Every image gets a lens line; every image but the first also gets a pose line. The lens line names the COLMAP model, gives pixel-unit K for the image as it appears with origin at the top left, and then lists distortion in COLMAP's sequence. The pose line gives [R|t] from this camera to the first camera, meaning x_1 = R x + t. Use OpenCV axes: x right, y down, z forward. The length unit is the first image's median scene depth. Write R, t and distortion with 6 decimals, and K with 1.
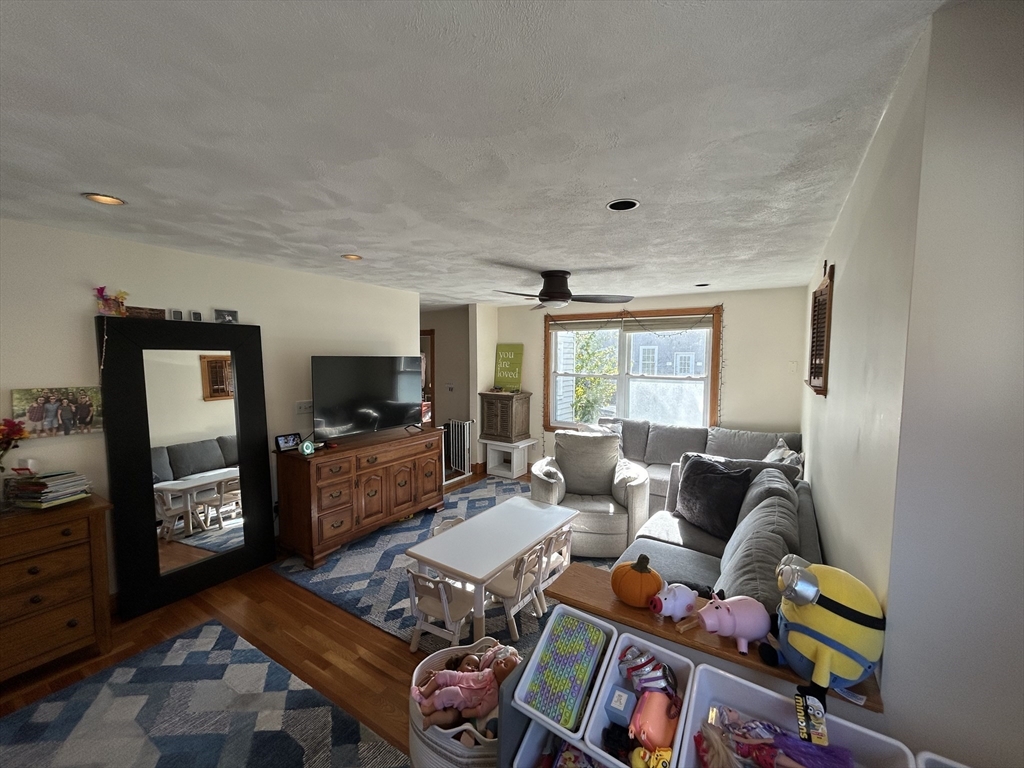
lens RADIAL K [[412.6, 0, 512.5], [0, 412.6, 383.5], [0, 0, 1]] dist [-0.003589, 0.001114]
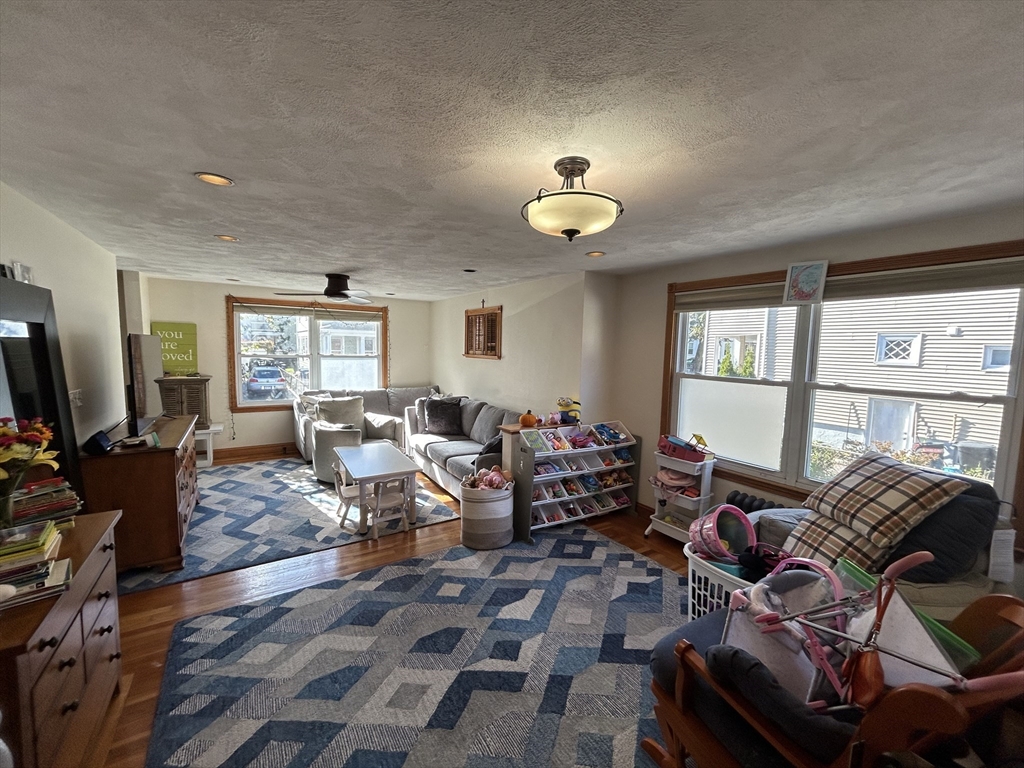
lens RADIAL K [[412.6, 0, 512.2], [0, 412.6, 383.9], [0, 0, 1]] dist [-0.003589, 0.001114]
pose [[0.412609, -0.077386, 0.907615, -0.680955], [0.039850, 0.996964, 0.066888, 0.007280], [-0.910036, 0.008570, 0.414440, -0.033834]]
